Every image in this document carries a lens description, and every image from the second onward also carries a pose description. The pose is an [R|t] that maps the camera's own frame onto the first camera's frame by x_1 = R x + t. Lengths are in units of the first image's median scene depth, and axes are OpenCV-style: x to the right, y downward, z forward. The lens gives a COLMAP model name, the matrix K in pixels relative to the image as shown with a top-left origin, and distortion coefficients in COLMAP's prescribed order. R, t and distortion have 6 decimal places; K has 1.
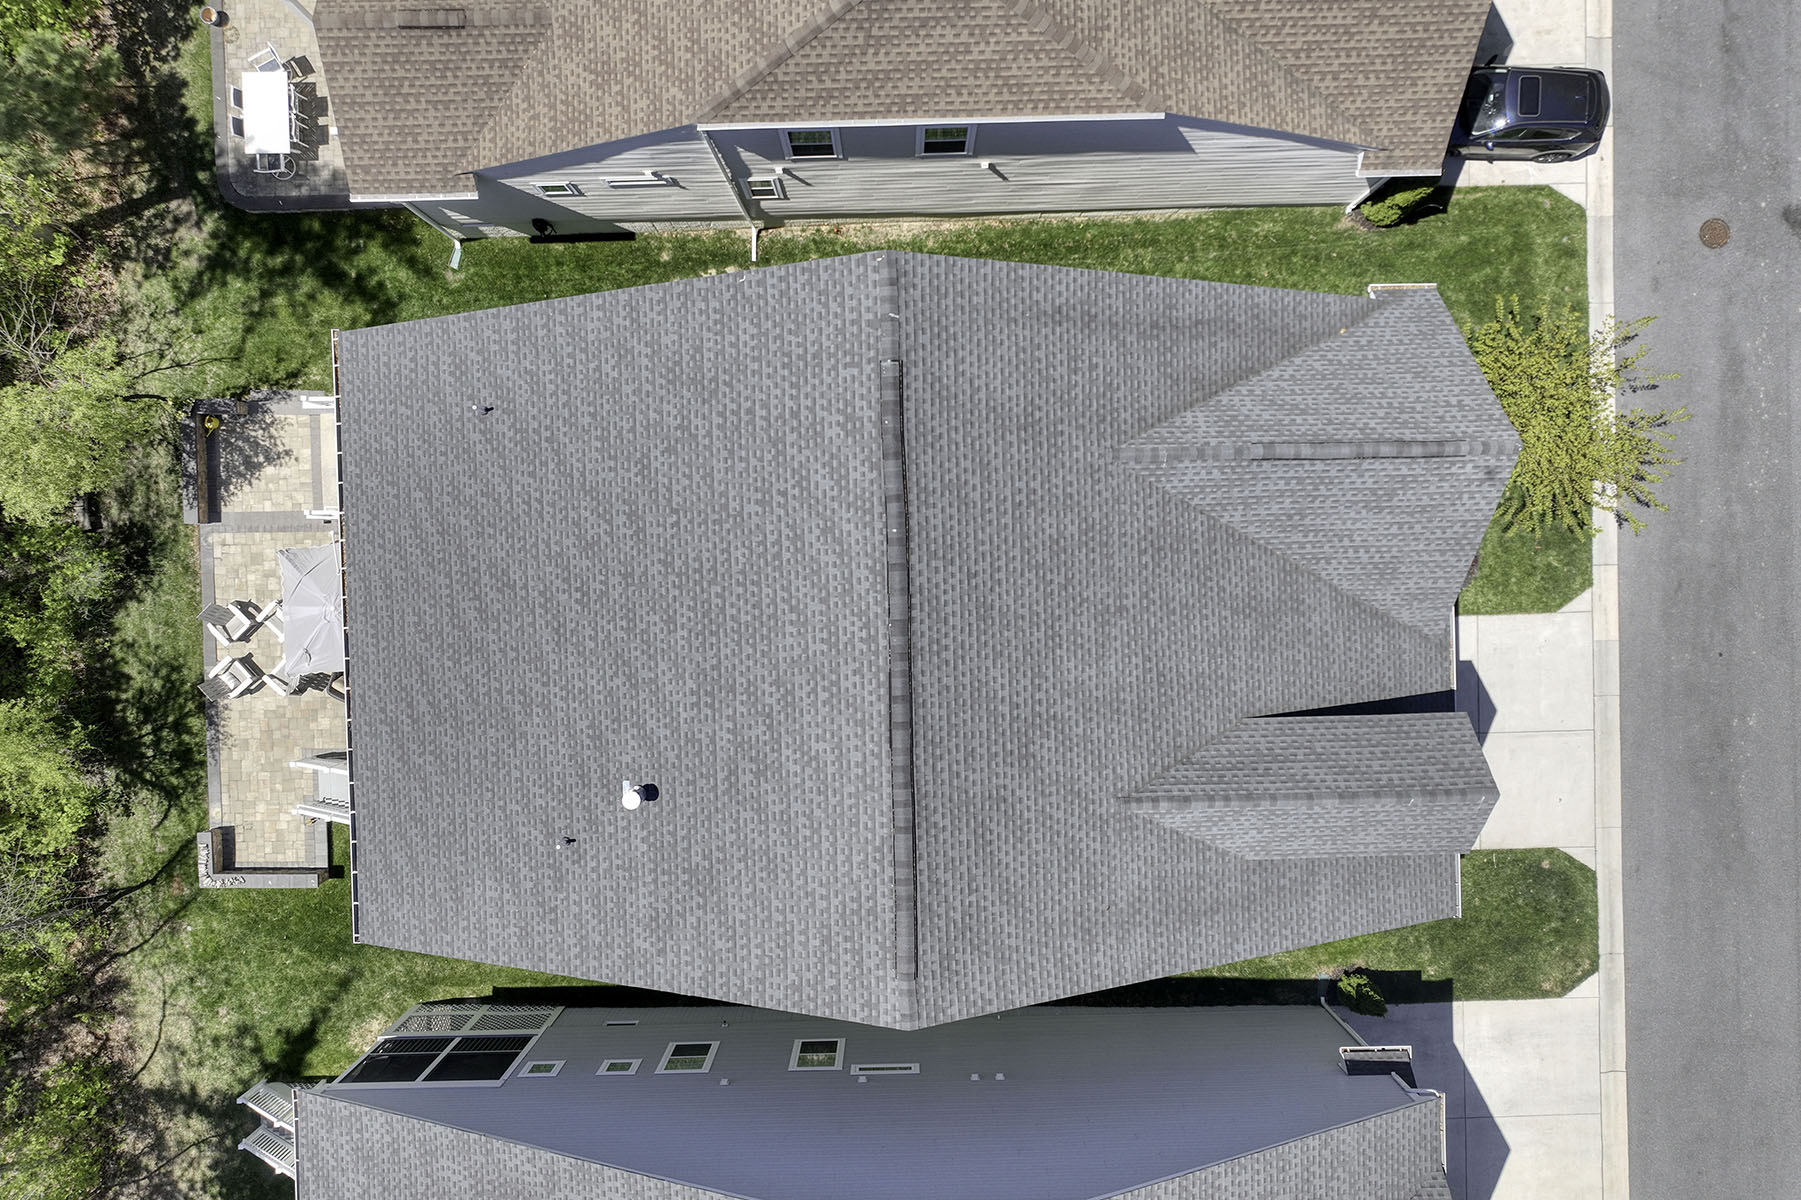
lens RADIAL K [[1260.4, 0, 900.1], [0, 1260.4, 597.0], [0, 0, 1]] dist [-0.001549, 0.017112]
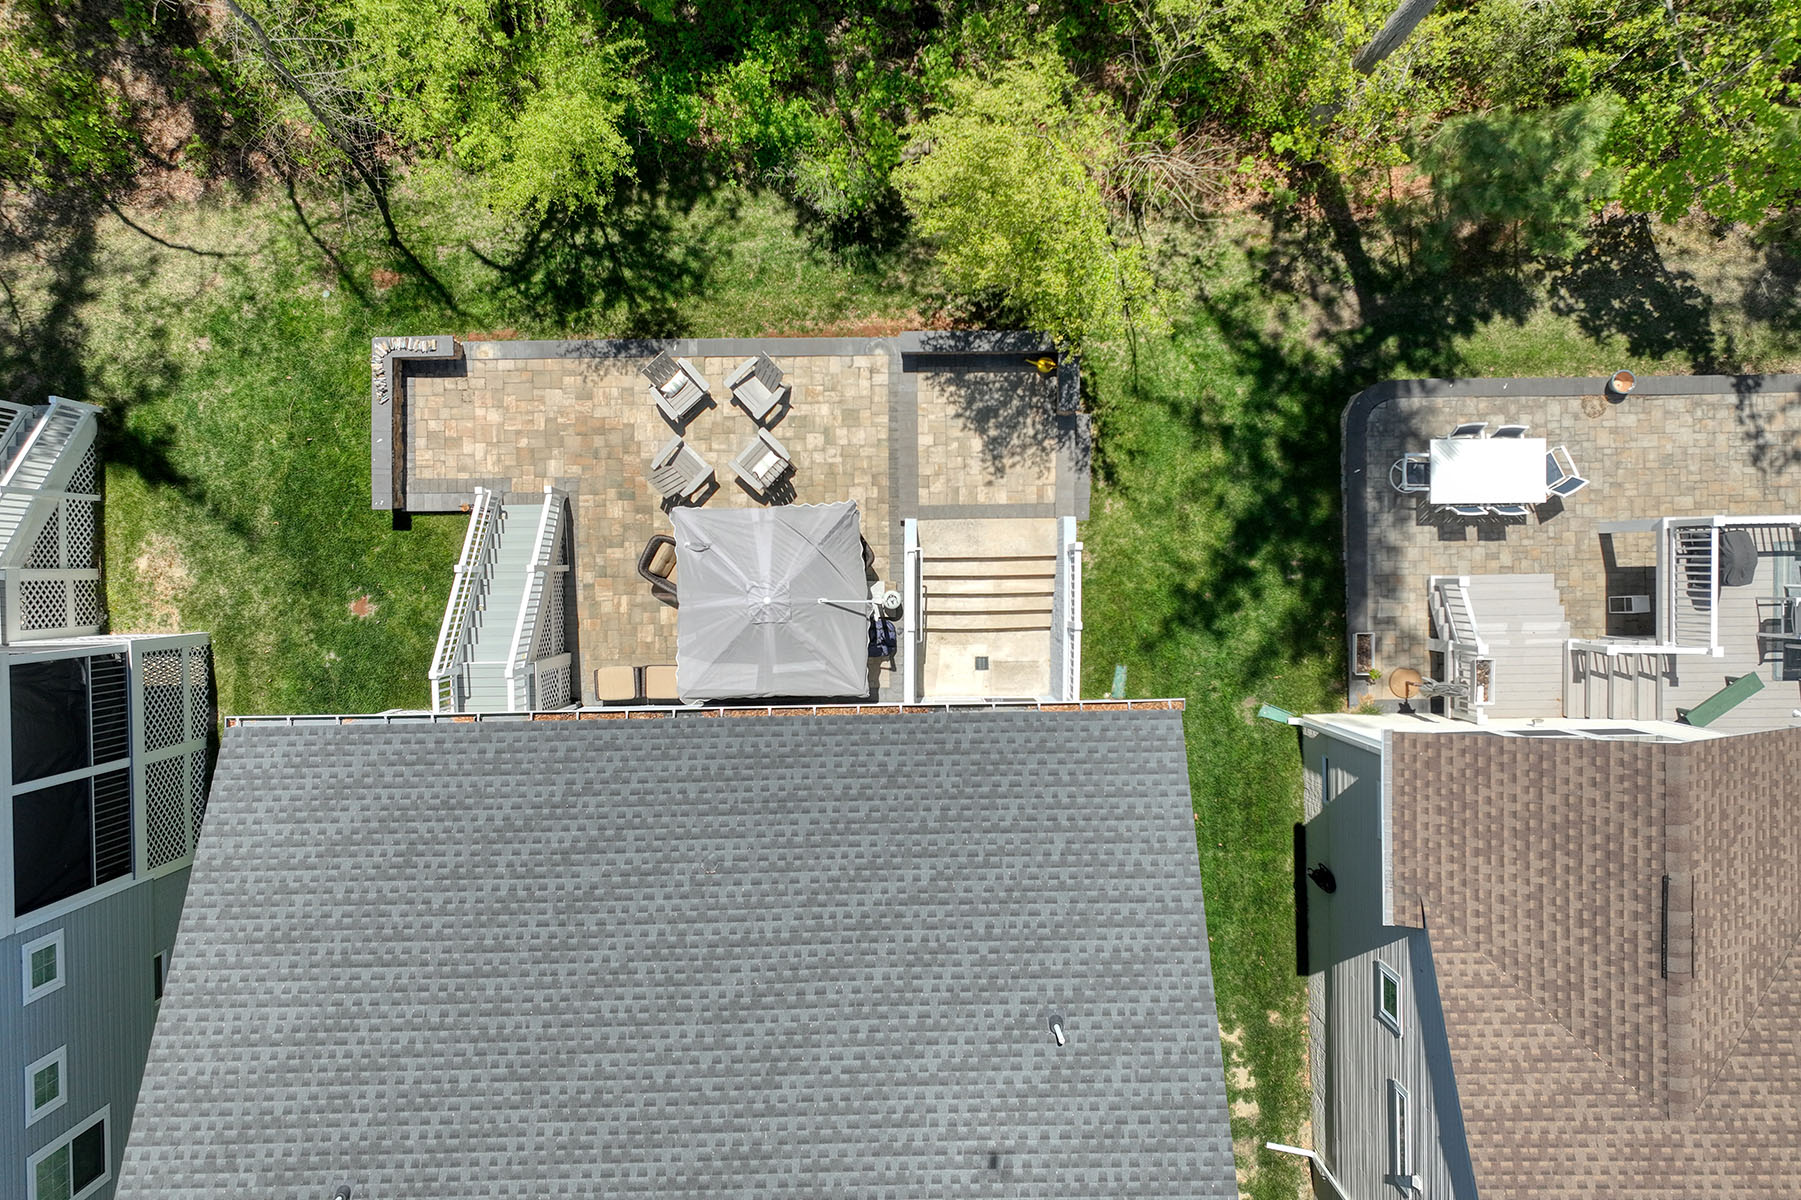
lens RADIAL K [[1260.4, 0, 902.7], [0, 1260.4, 594.2], [0, 0, 1]] dist [-0.001549, 0.017112]
pose [[-0.008691, 0.999780, 0.019074, -0.418809], [-0.999629, -0.008193, -0.025991, -0.041040], [-0.025829, -0.019293, 0.999480, 0.293724]]
